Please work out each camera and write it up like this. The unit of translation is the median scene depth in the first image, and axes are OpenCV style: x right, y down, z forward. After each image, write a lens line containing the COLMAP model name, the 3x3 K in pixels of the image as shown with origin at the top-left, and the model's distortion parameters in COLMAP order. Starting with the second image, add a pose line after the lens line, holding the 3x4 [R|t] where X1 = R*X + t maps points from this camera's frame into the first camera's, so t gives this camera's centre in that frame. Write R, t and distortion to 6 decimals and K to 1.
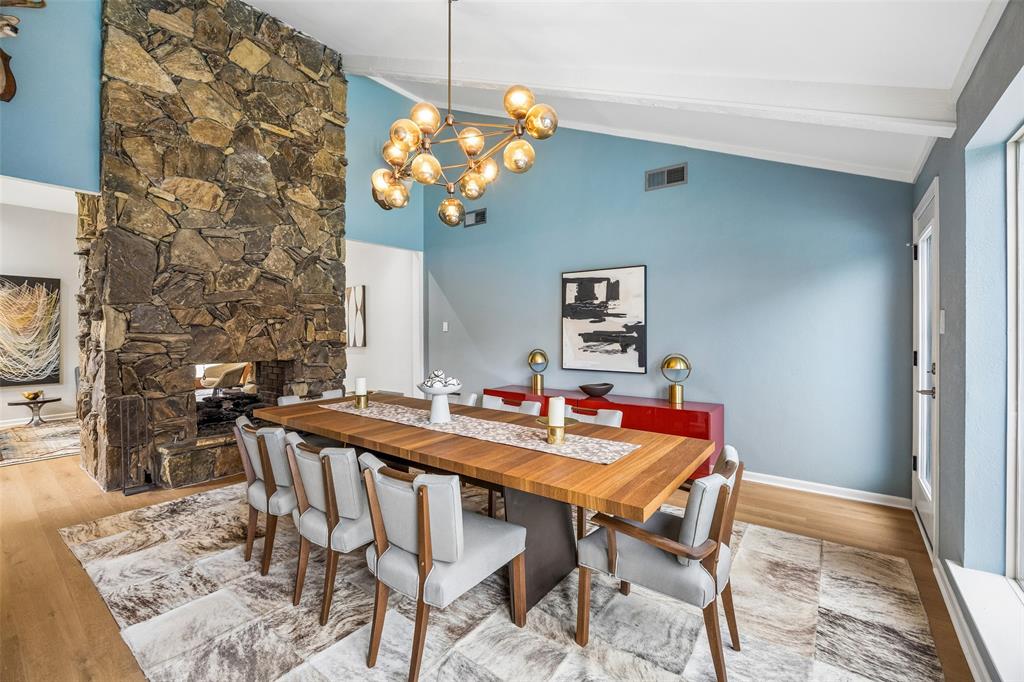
lens RADIAL K [[438.0, 0, 512.8], [0, 438.0, 337.3], [0, 0, 1]] dist [-0.000653, -0.000101]
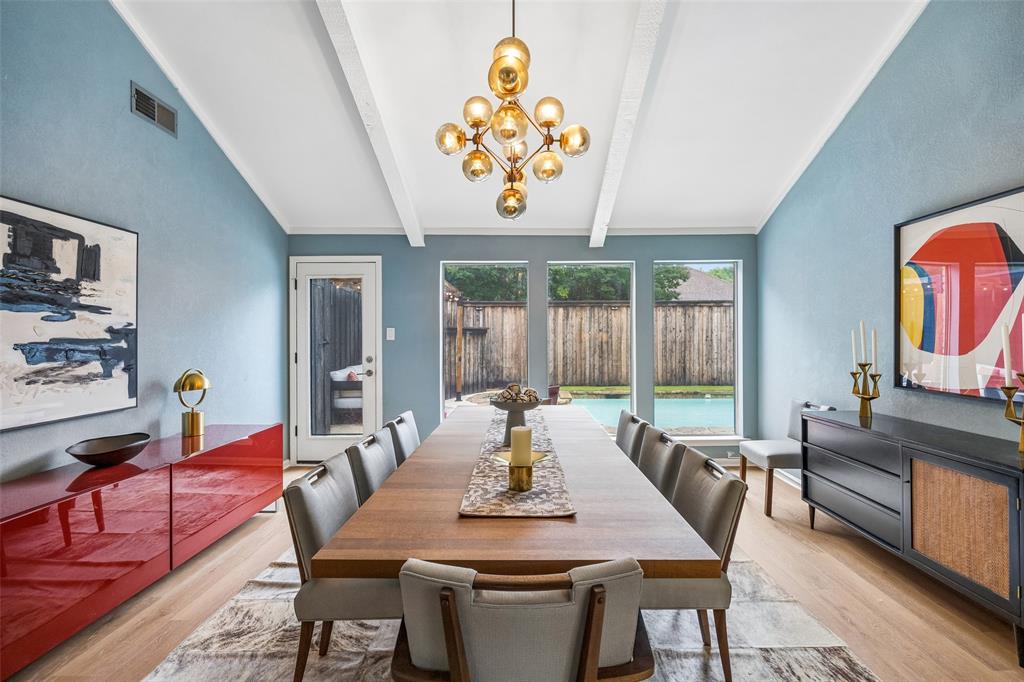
lens RADIAL K [[514.1, 0, 514.3], [0, 514.1, 339.5], [0, 0, 1]] dist [0.001654, 0.000182]
pose [[-0.587441, -0.004831, 0.809253, -0.584850], [0.000250, 0.999981, 0.006152, -0.016883], [-0.809267, 0.003816, -0.587428, 0.965679]]
